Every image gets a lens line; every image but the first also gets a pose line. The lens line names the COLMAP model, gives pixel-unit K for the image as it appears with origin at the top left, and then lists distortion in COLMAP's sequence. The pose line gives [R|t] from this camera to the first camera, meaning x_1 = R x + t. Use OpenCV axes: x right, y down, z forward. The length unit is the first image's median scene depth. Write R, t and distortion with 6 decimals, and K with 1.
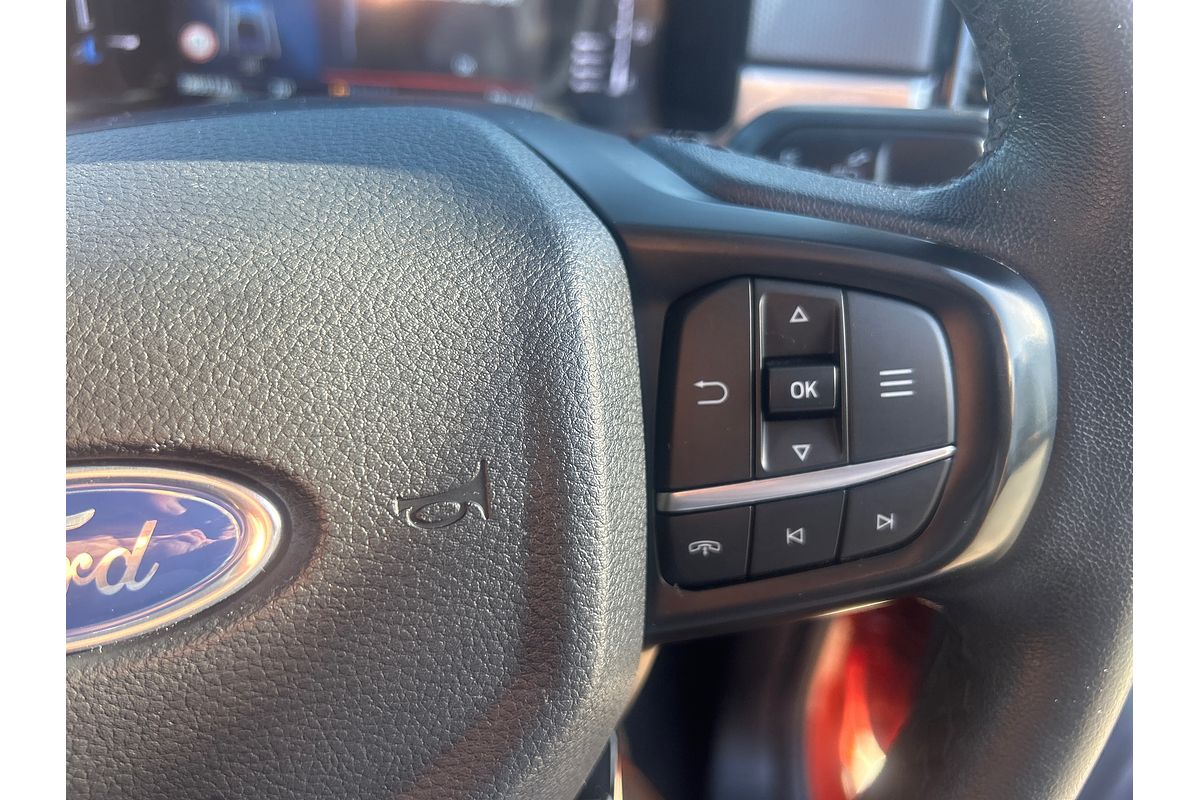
lens RADIAL K [[926.9, 0, 604.0], [0, 926.9, 382.3], [0, 0, 1]] dist [0.071000, -0.000858]
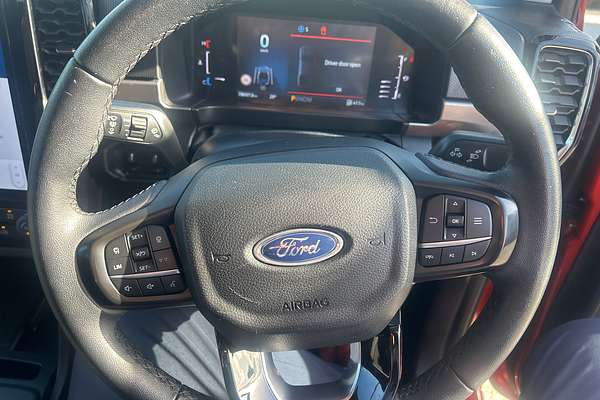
lens RADIAL K [[463.5, 0, 302.0], [0, 463.5, 191.2], [0, 0, 1]] dist [0.071000, -0.000858]
pose [[0.989831, 0.052581, -0.132172, -0.208198], [-0.054666, 0.998430, -0.012196, -0.065430], [0.131324, 0.019297, 0.991152, -1.225880]]
